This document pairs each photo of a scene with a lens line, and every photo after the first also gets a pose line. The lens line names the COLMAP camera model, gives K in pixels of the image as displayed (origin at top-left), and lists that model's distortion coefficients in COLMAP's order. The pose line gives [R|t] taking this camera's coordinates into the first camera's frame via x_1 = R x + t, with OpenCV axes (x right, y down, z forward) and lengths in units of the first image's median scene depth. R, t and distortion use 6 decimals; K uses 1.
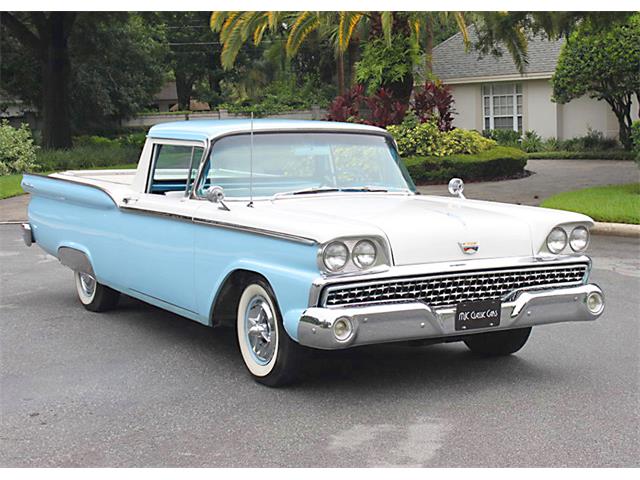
lens RADIAL K [[1122.4, 0, 320.5], [0, 1122.4, 241.0], [0, 0, 1]] dist [-0.029449, 0.155507]
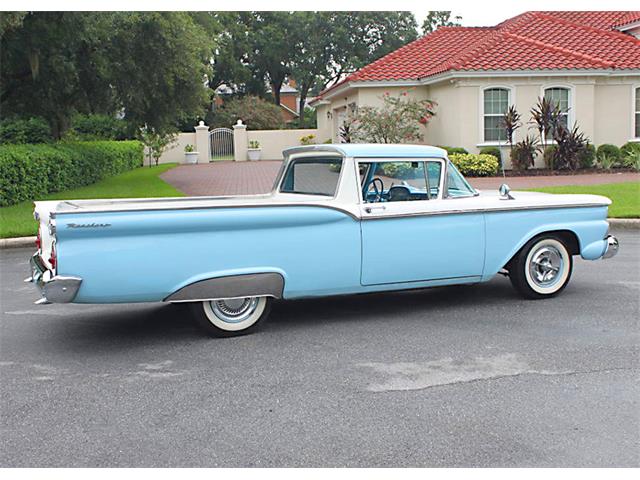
lens RADIAL K [[760.6, 0, 319.7], [0, 760.6, 238.9], [0, 0, 1]] dist [-0.102820, 0.082486]
pose [[0.137381, -0.117078, 0.983575, -0.874230], [0.118691, 0.987781, 0.101001, -0.083689], [-0.983381, 0.102866, 0.149598, 0.835948]]
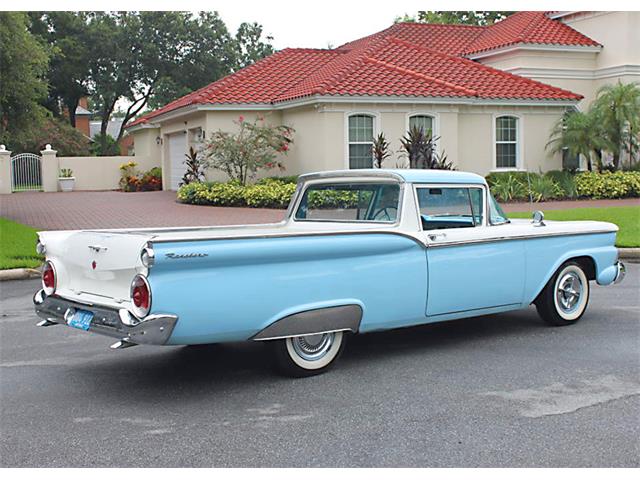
lens RADIAL K [[842.3, 0, 320.1], [0, 842.3, 239.9], [0, 0, 1]] dist [-0.082552, 0.060401]
pose [[-0.121664, -0.070978, 0.990030, -0.905189], [0.110994, 0.990211, 0.084631, -0.106773], [-0.986346, 0.120184, -0.112595, 1.084532]]
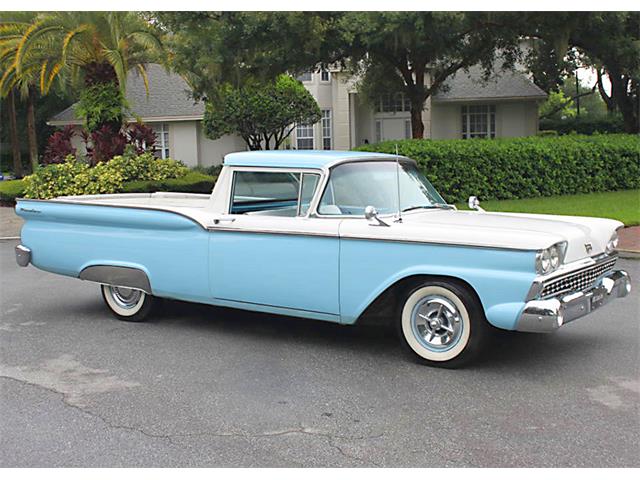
lens RADIAL K [[856.2, 0, 319.6], [0, 856.2, 240.0], [0, 0, 1]] dist [-0.004714, 0.006814]
pose [[0.911131, -0.038856, 0.410281, -0.390895], [0.041000, 0.999153, 0.003576, -0.013863], [-0.410073, 0.013563, 0.911952, 0.144350]]
